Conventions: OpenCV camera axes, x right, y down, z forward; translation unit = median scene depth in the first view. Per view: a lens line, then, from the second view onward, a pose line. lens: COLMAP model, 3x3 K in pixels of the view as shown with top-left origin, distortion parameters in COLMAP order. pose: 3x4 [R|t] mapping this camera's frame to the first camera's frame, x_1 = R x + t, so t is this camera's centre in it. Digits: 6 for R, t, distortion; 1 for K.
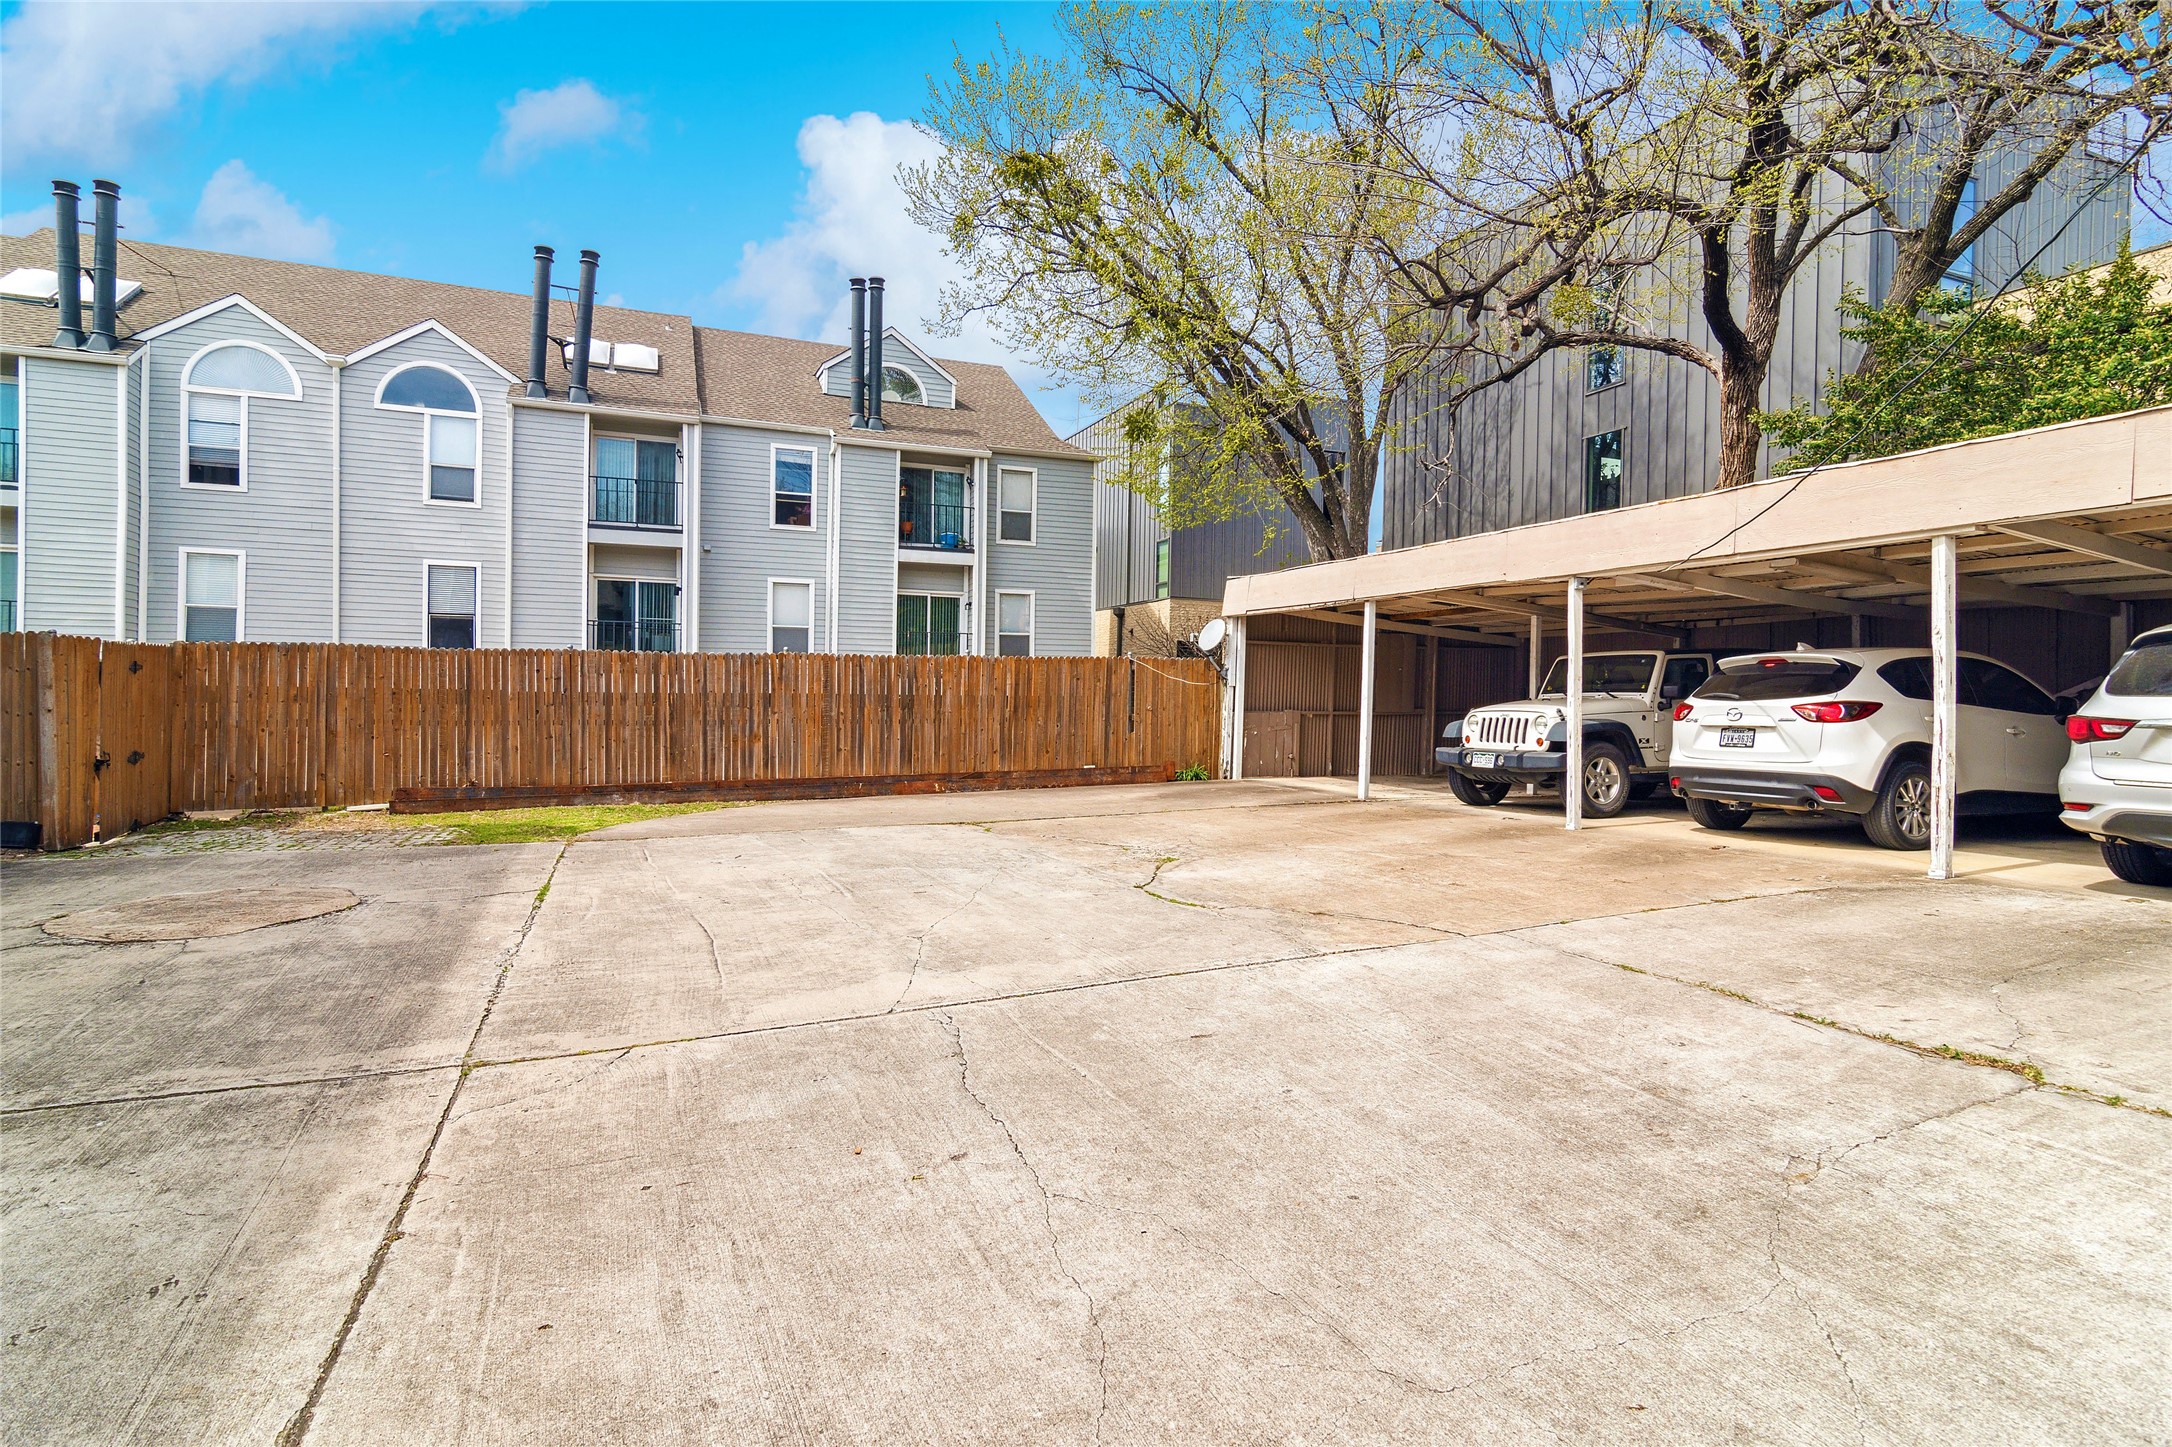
lens RADIAL K [[1080.7, 0, 1091.8], [0, 1080.7, 712.4], [0, 0, 1]] dist [-0.002742, 0.002041]
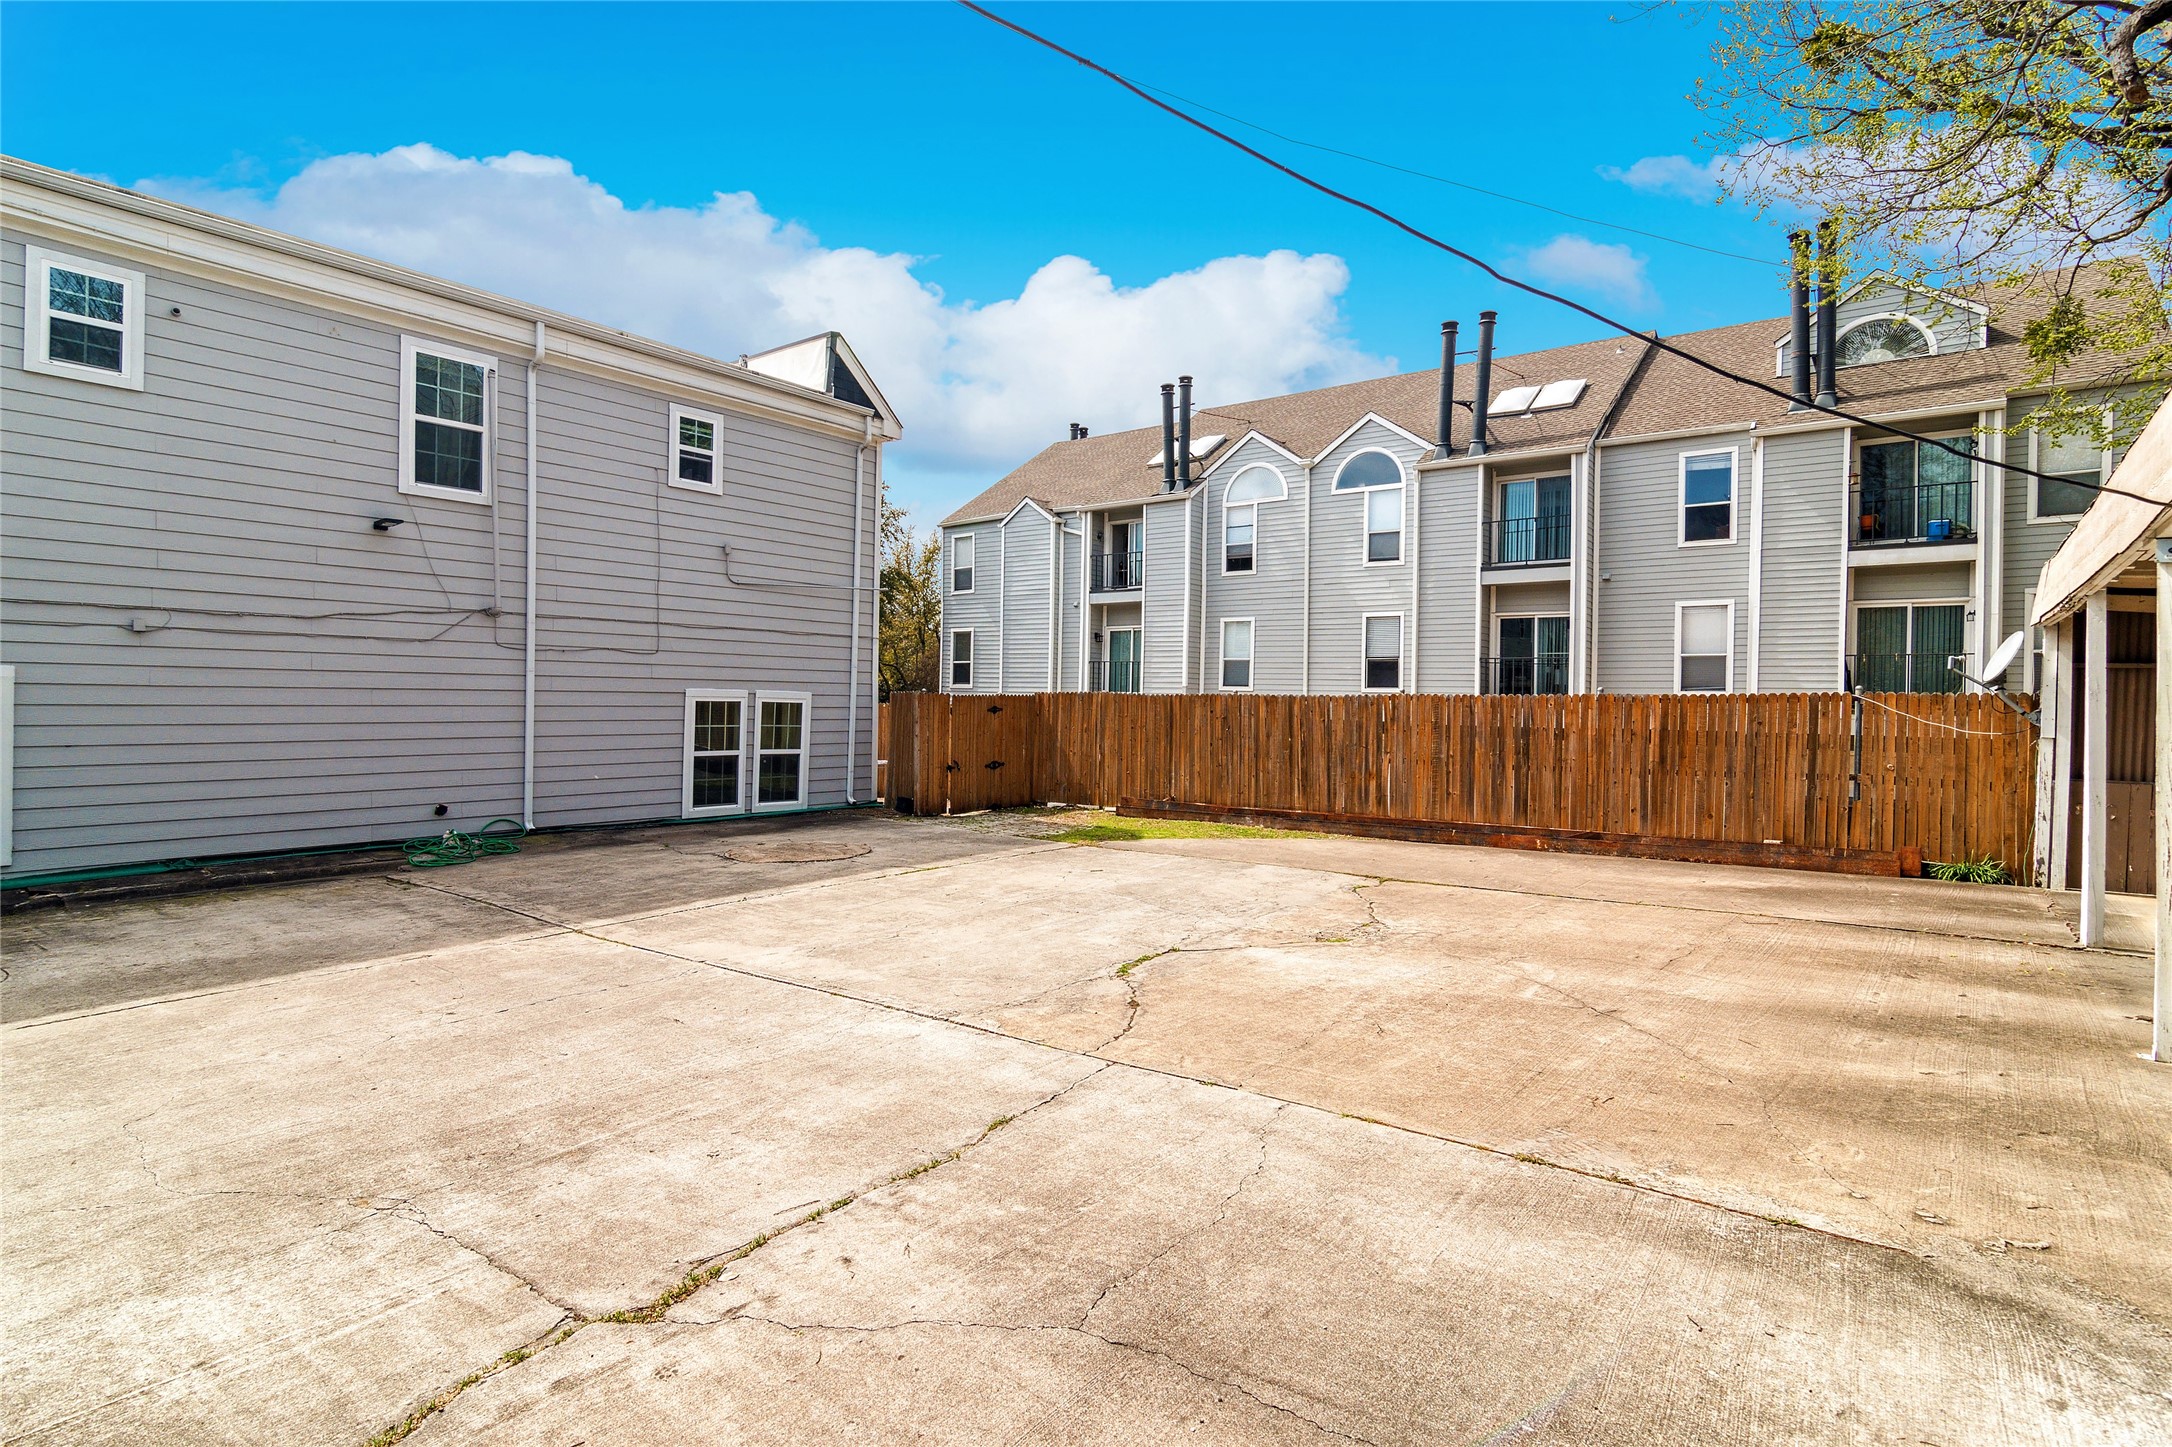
lens RADIAL K [[1080.7, 0, 1091.8], [0, 1080.7, 712.4], [0, 0, 1]] dist [-0.002742, 0.002041]
pose [[0.487695, 0.007048, -0.872986, 0.325011], [-0.028228, 0.999572, -0.007700, -0.015456], [0.872558, 0.028398, 0.487685, 0.177636]]
